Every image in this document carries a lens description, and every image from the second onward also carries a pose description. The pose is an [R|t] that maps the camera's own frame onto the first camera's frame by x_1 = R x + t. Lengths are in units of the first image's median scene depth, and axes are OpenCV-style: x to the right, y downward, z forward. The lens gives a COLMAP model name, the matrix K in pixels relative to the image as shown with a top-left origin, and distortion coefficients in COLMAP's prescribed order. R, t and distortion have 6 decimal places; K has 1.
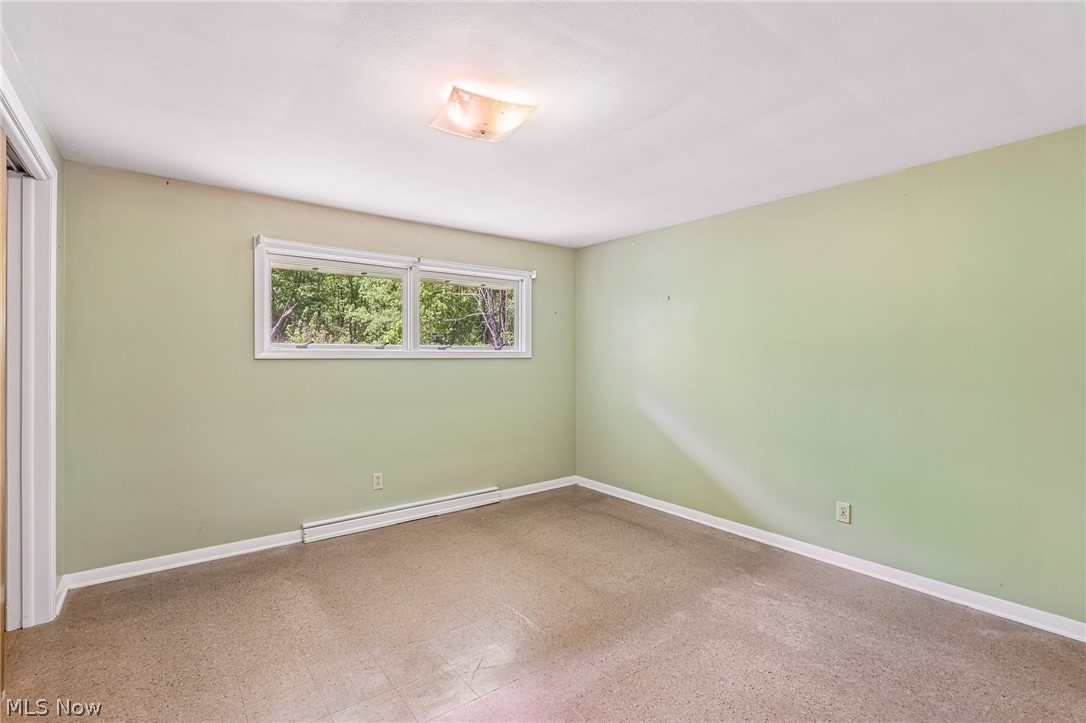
lens RADIAL K [[502.2, 0, 543.2], [0, 502.2, 358.9], [0, 0, 1]] dist [-0.000682, -0.000012]
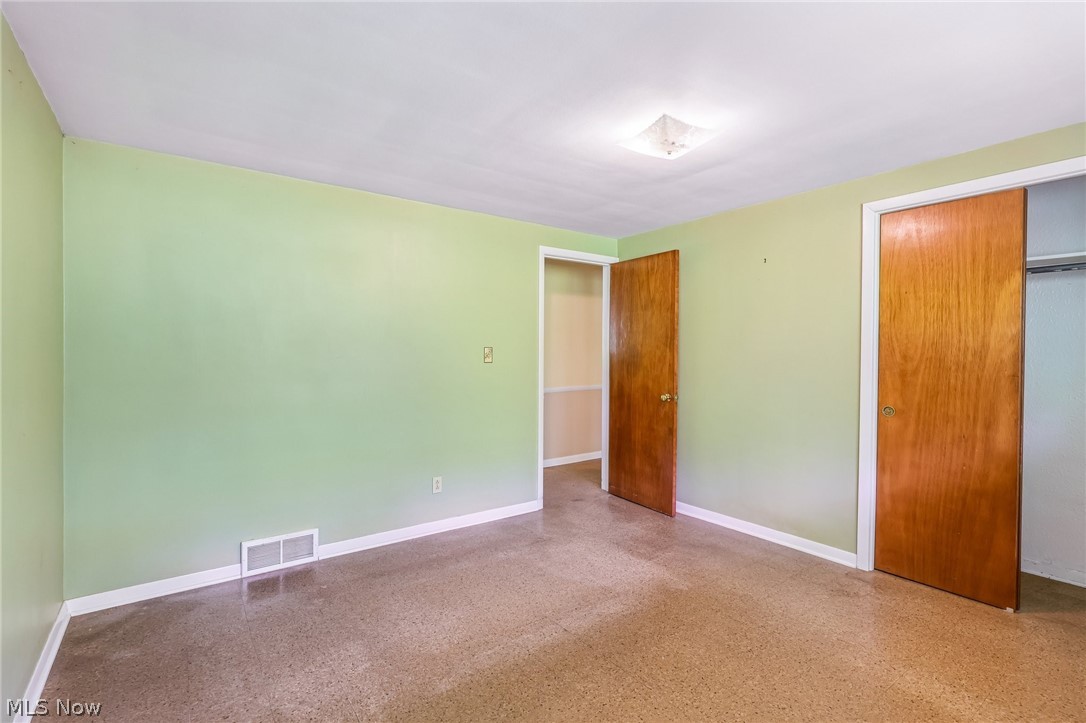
lens RADIAL K [[502.2, 0, 543.0], [0, 502.2, 359.8], [0, 0, 1]] dist [-0.000682, -0.000012]
pose [[-0.999708, -0.005595, 0.023516, 0.112533], [-0.005228, 0.999864, 0.015645, -0.008047], [-0.023600, 0.015518, -0.999601, 1.909439]]
